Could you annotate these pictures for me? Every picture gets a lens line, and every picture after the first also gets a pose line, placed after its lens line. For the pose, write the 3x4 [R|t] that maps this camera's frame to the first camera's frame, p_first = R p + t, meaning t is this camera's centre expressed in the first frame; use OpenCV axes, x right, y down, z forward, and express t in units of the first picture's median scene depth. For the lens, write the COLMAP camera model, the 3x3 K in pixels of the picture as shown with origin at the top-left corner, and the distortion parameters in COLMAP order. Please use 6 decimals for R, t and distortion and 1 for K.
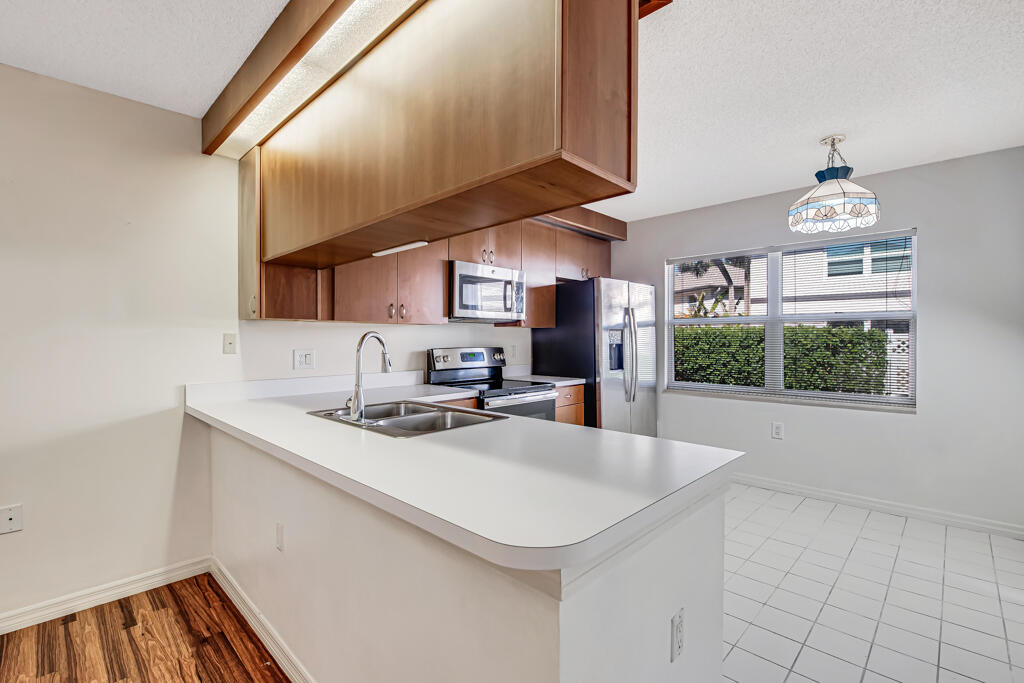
lens RADIAL K [[460.8, 0, 505.9], [0, 460.8, 340.6], [0, 0, 1]] dist [-0.011472, -0.001853]
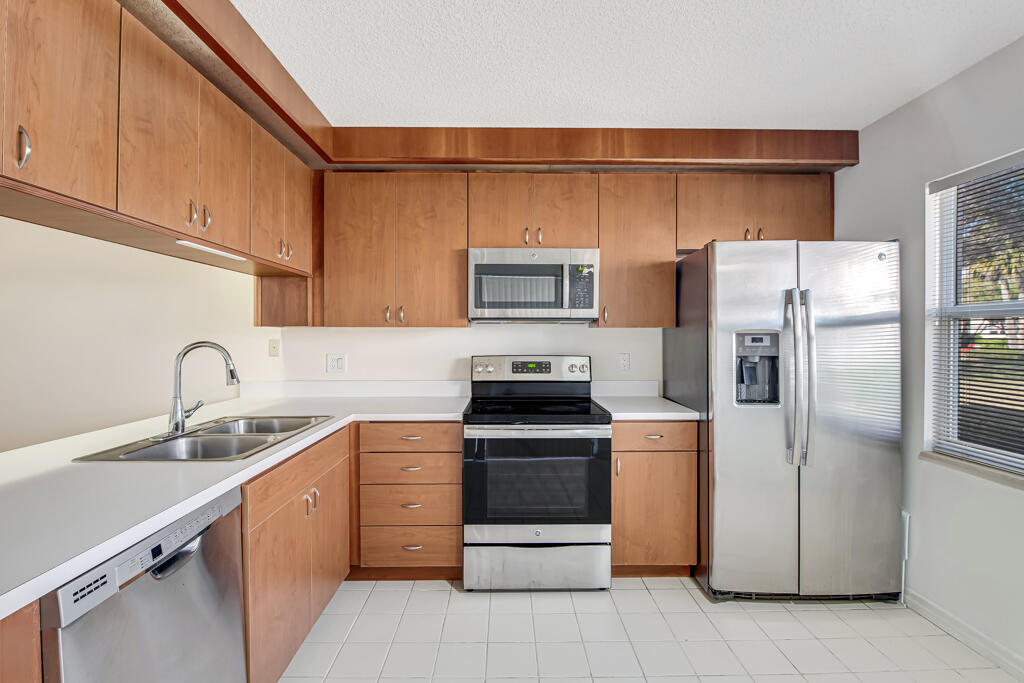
lens RADIAL K [[460.8, 0, 510.1], [0, 460.8, 339.5], [0, 0, 1]] dist [-0.011472, -0.001853]
pose [[0.706555, 0.007545, -0.707618, 0.425052], [-0.003922, 0.999970, 0.006746, -0.016174], [0.707647, -0.001991, 0.706563, 0.395417]]
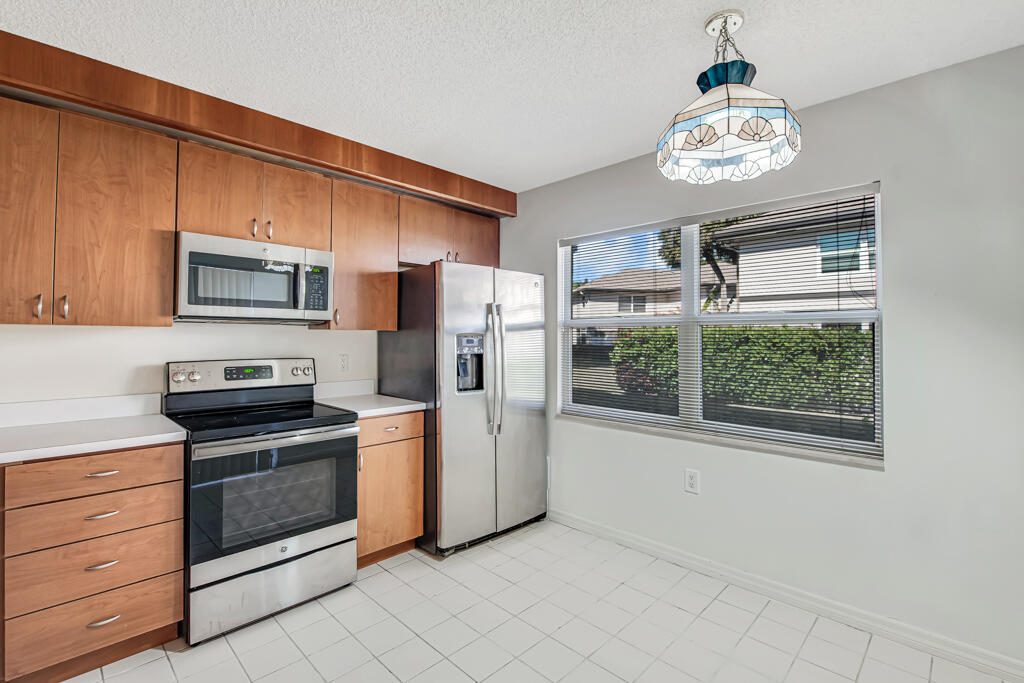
lens RADIAL K [[460.8, 0, 506.7], [0, 460.8, 327.8], [0, 0, 1]] dist [-0.011472, -0.001853]
pose [[0.999922, 0.004604, -0.011597, 0.306682], [-0.004885, 0.999692, -0.024325, -0.016785], [0.011481, 0.024380, 0.999637, 0.284274]]
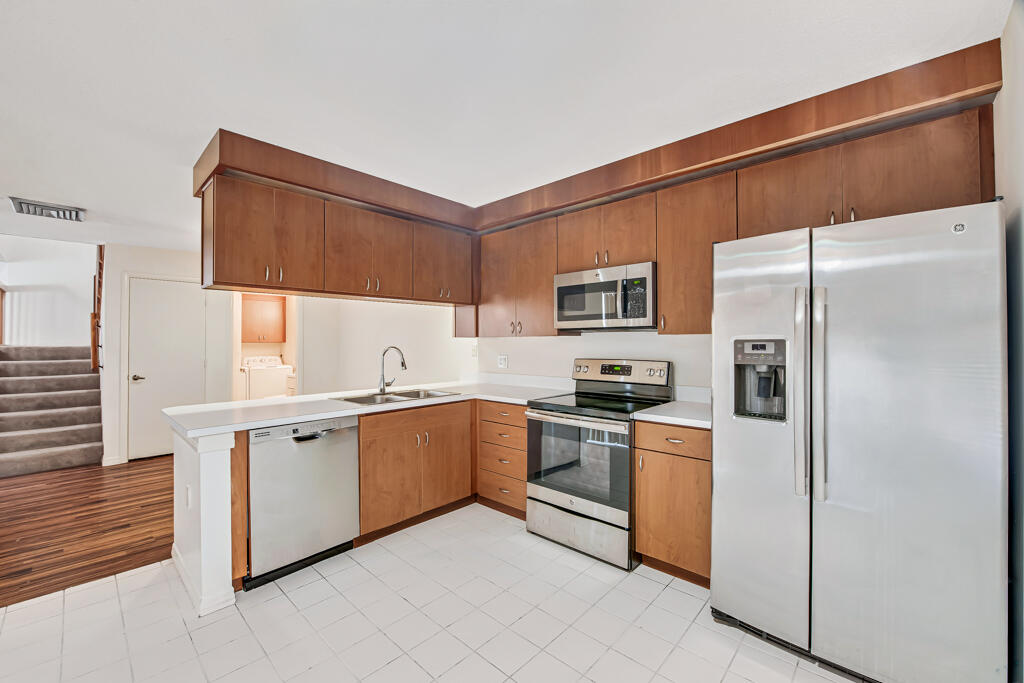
lens RADIAL K [[415.3, 0, 507.1], [0, 415.3, 343.7], [0, 0, 1]] dist [-0.013599, -0.001456]
pose [[0.017086, 0.005685, -0.999838, 0.689668], [0.001407, 0.999983, 0.005710, -0.019594], [0.999853, -0.001504, 0.017078, 0.722913]]
